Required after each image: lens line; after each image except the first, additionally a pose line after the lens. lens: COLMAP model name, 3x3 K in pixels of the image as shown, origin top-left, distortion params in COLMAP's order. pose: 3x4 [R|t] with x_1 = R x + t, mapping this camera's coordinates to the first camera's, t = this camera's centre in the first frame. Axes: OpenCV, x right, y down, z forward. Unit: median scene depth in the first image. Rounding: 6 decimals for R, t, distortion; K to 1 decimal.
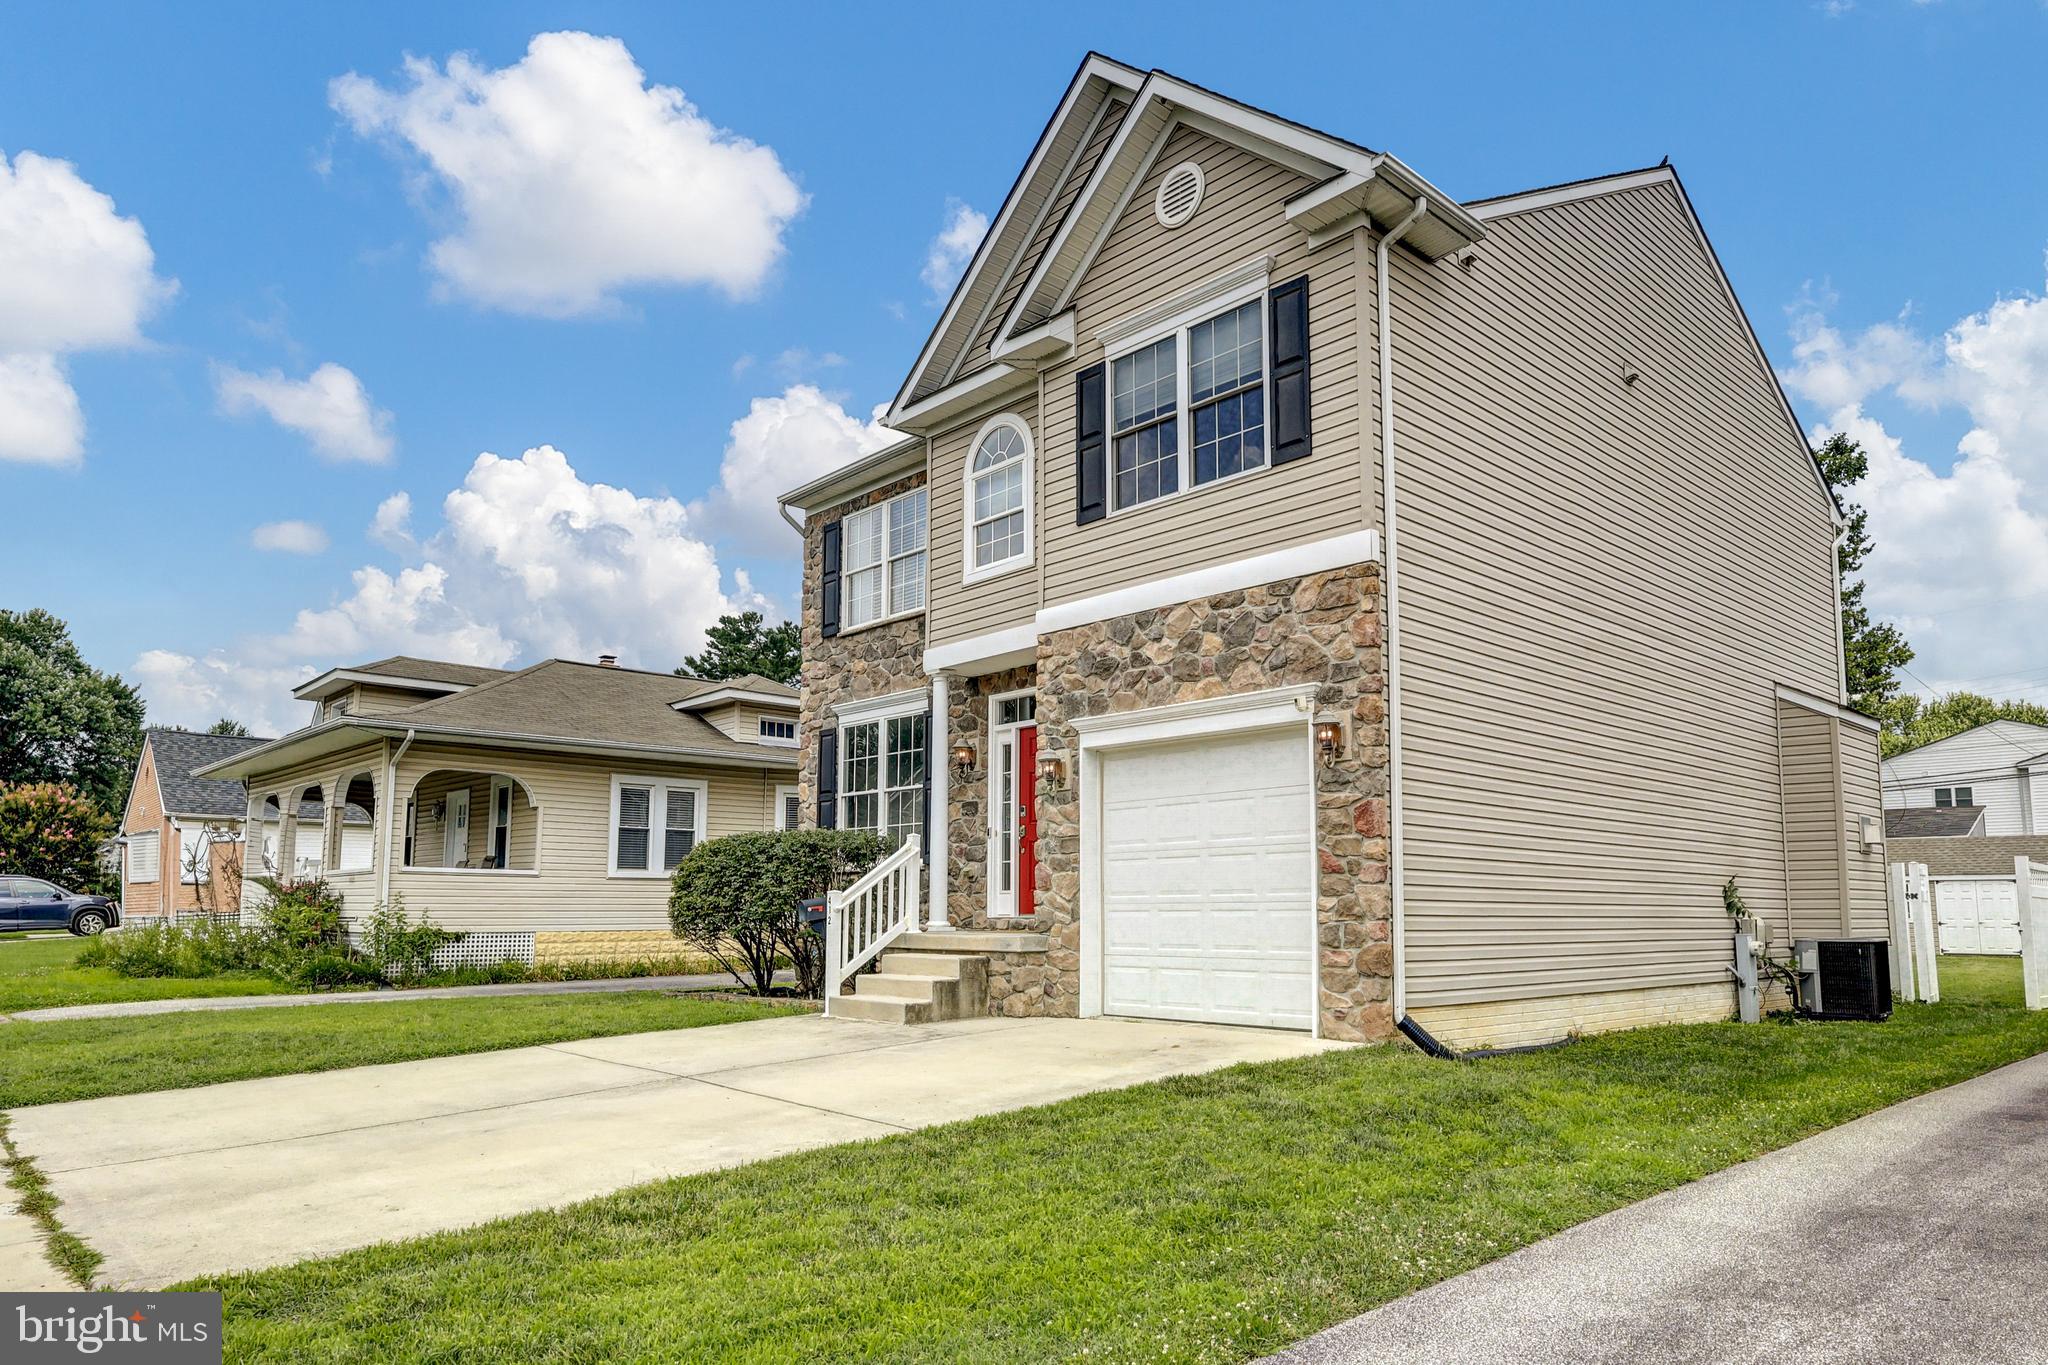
lens RADIAL K [[1256.5, 0, 1021.6], [0, 1256.5, 689.1], [0, 0, 1]] dist [-0.008579, 0.000040]
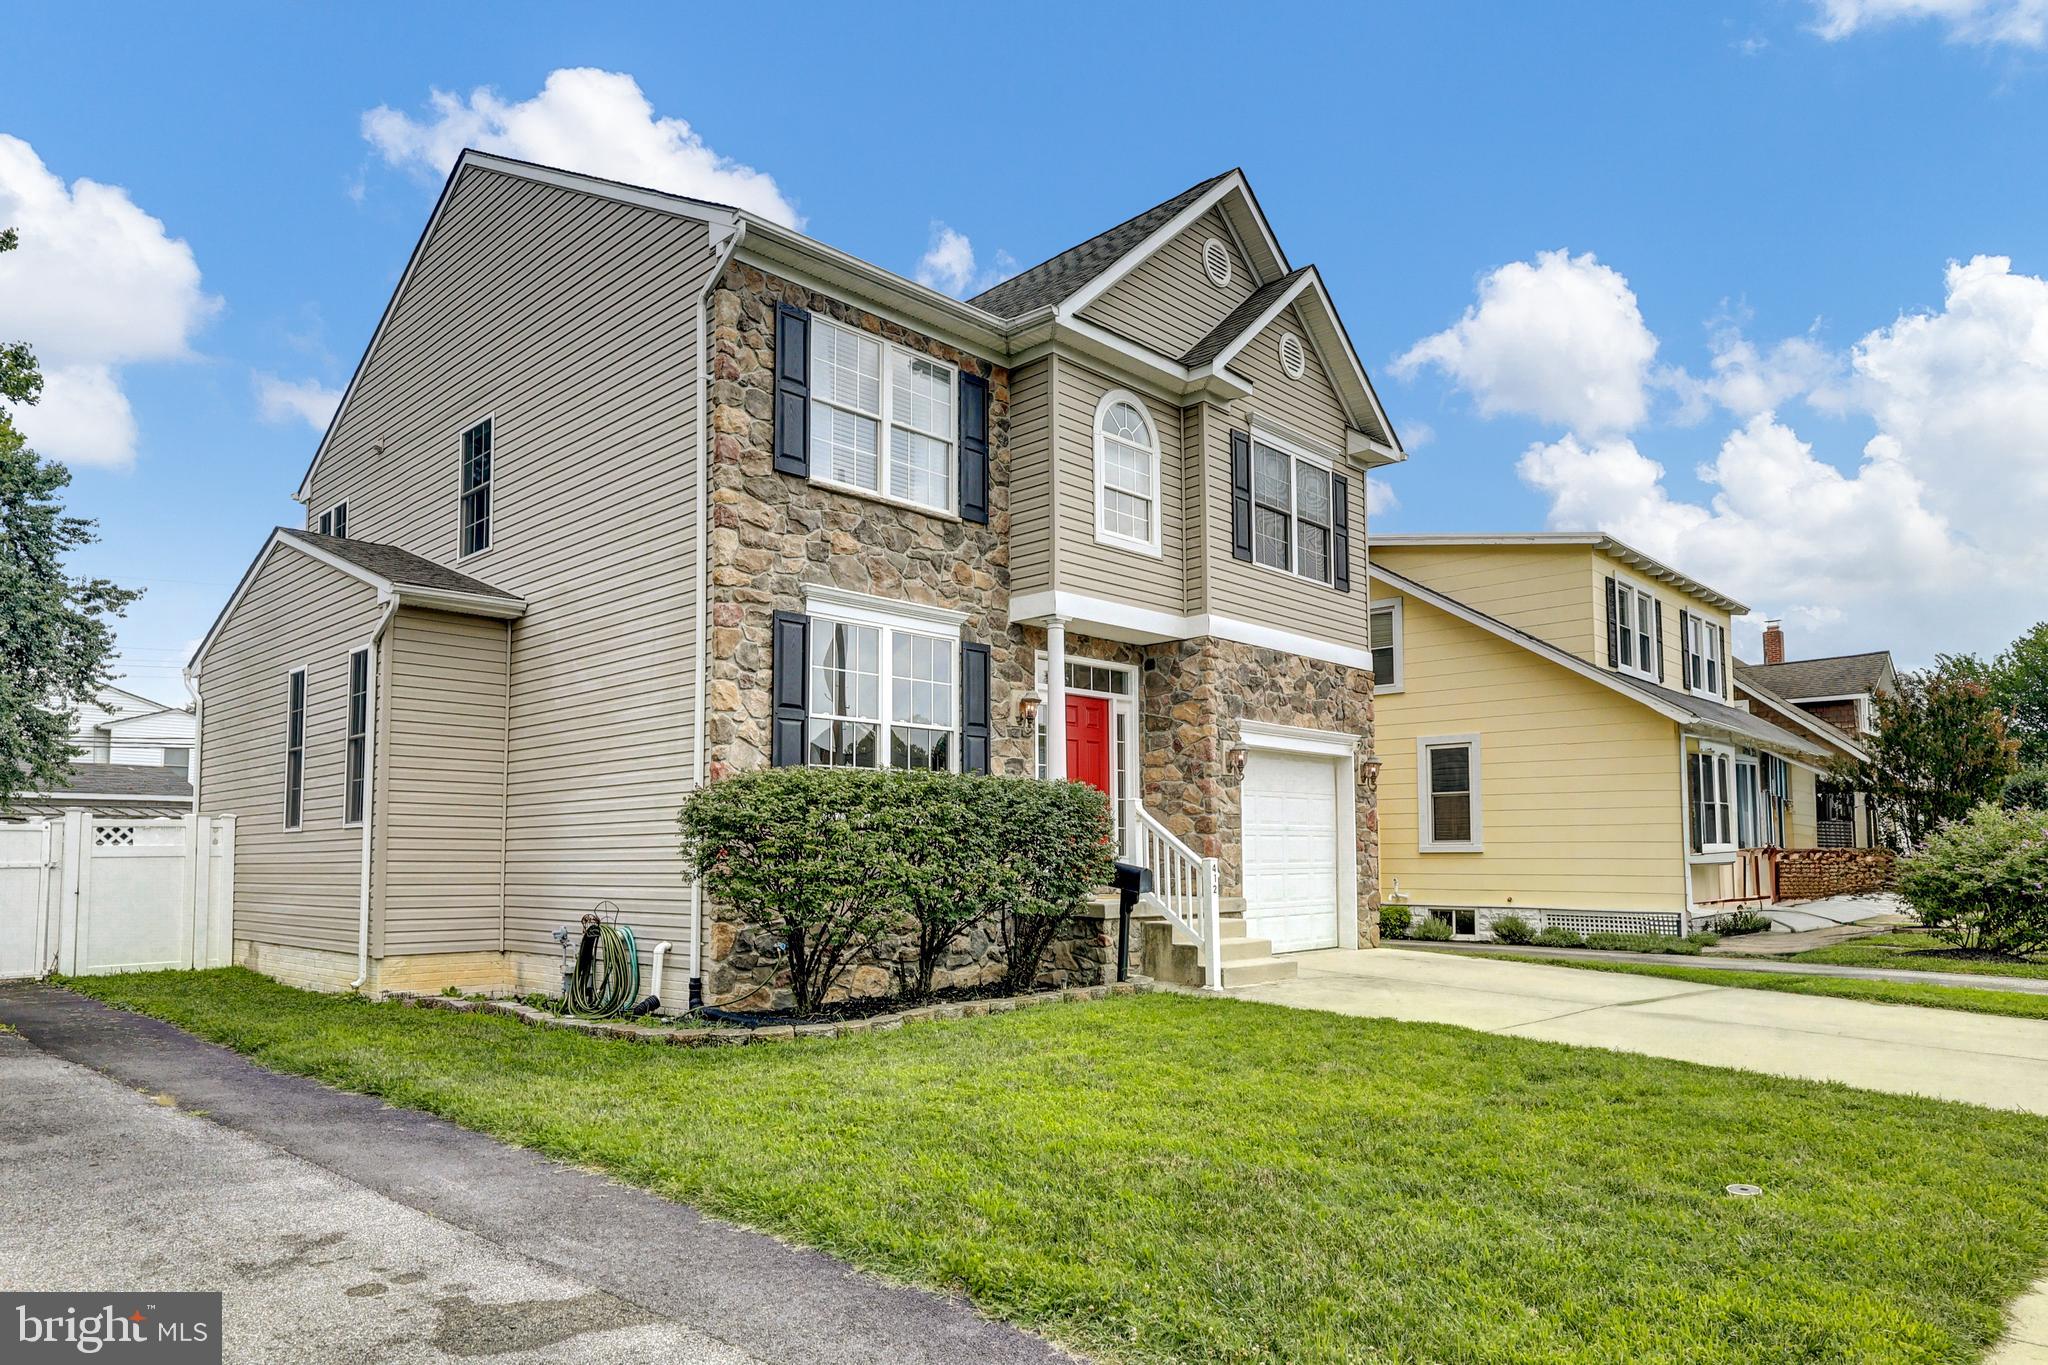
lens RADIAL K [[1256.5, 0, 1022.1], [0, 1256.5, 675.1], [0, 0, 1]] dist [-0.008579, 0.000040]
pose [[-0.061080, 0.138939, 0.988416, -1.165337], [-0.175117, 0.973413, -0.147651, 0.201531], [-0.982651, -0.182107, -0.035125, 1.273580]]
